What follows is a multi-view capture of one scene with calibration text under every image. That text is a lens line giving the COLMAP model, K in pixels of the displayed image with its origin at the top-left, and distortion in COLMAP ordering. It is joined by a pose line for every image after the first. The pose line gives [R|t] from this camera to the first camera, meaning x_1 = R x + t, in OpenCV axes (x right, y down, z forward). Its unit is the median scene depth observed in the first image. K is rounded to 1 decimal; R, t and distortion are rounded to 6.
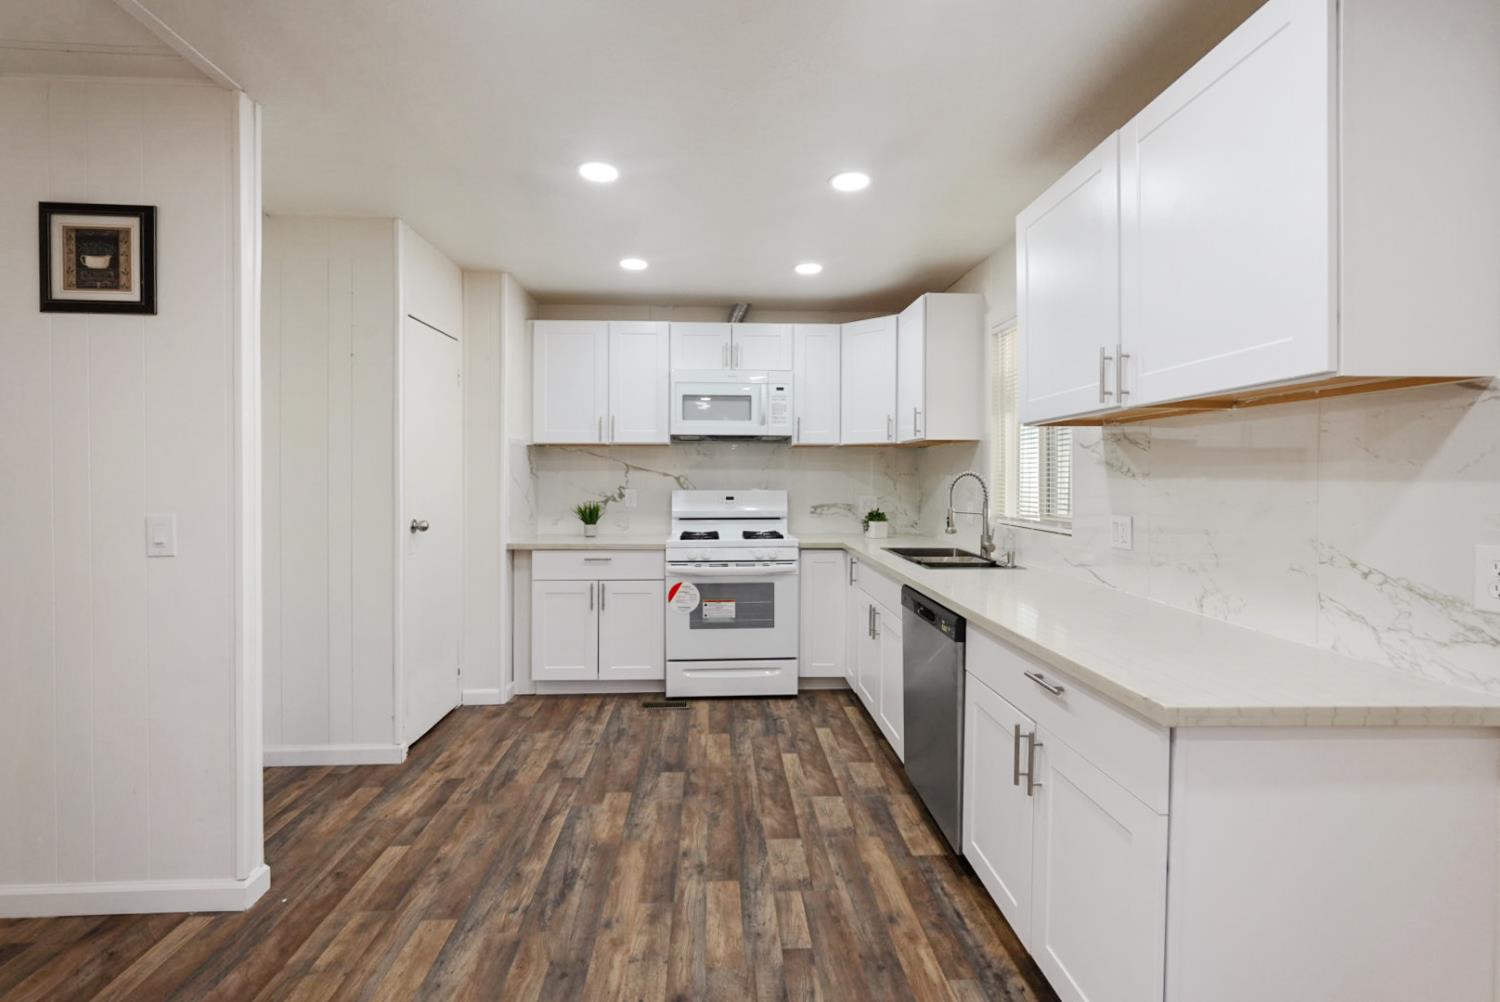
lens RADIAL K [[671.8, 0, 758.7], [0, 671.8, 484.0], [0, 0, 1]] dist [-0.011792, 0.005132]
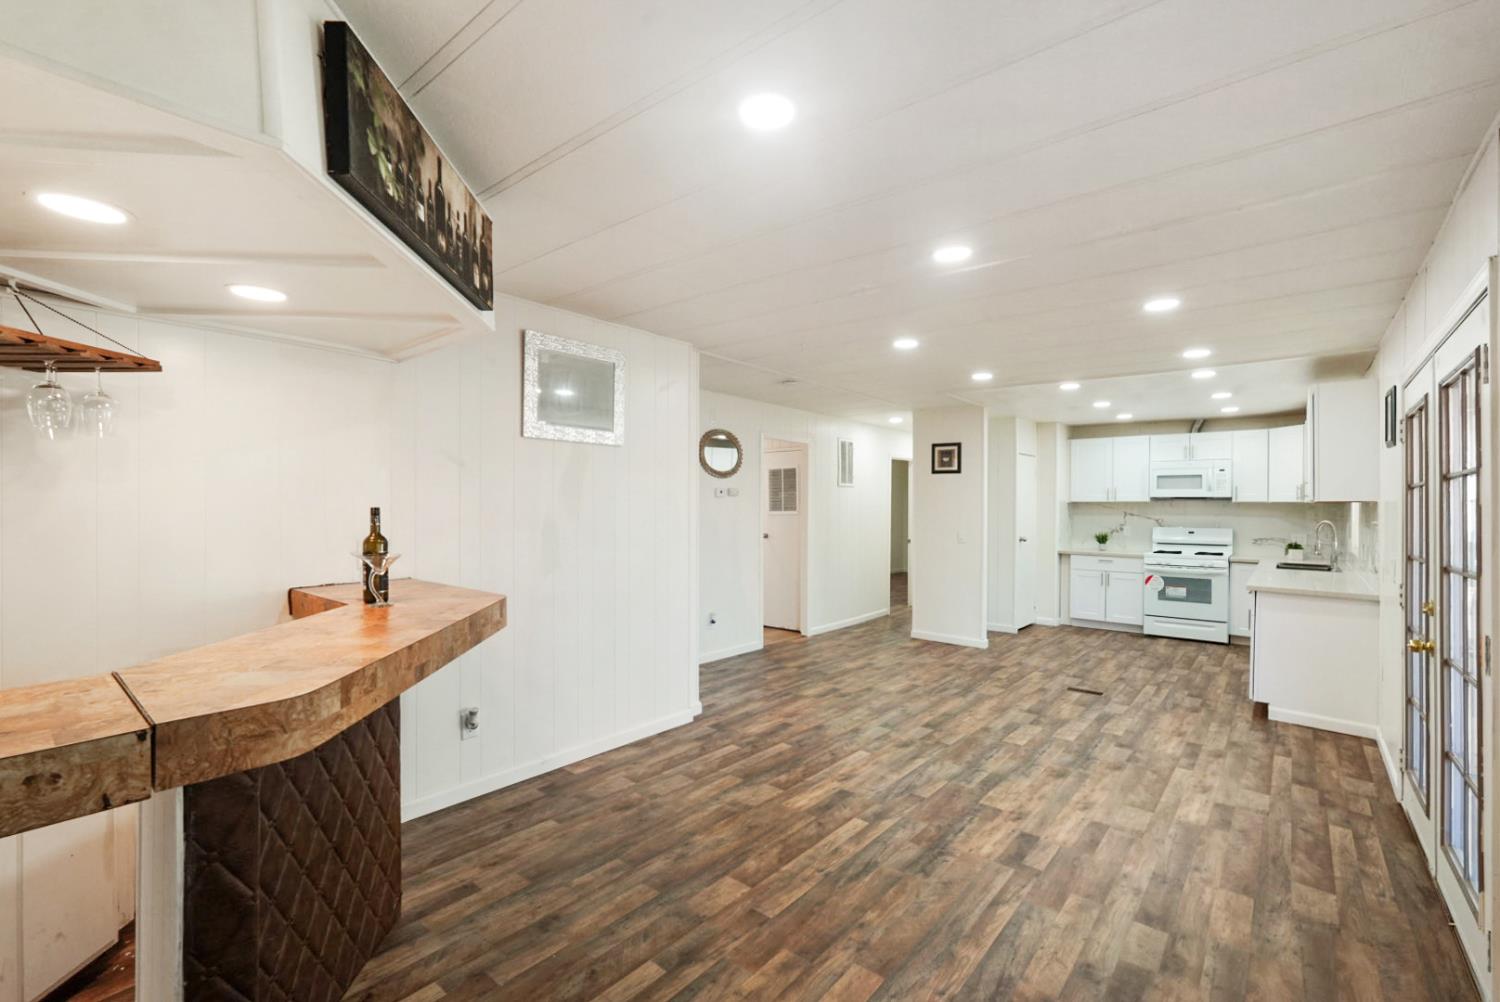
lens RADIAL K [[671.8, 0, 743.7], [0, 671.8, 516.4], [0, 0, 1]] dist [-0.011792, 0.005132]
pose [[0.738615, 0.012846, -0.674005, 0.310621], [-0.012547, 0.999907, 0.005307, -0.017922], [0.674011, 0.004537, 0.738708, -1.213651]]
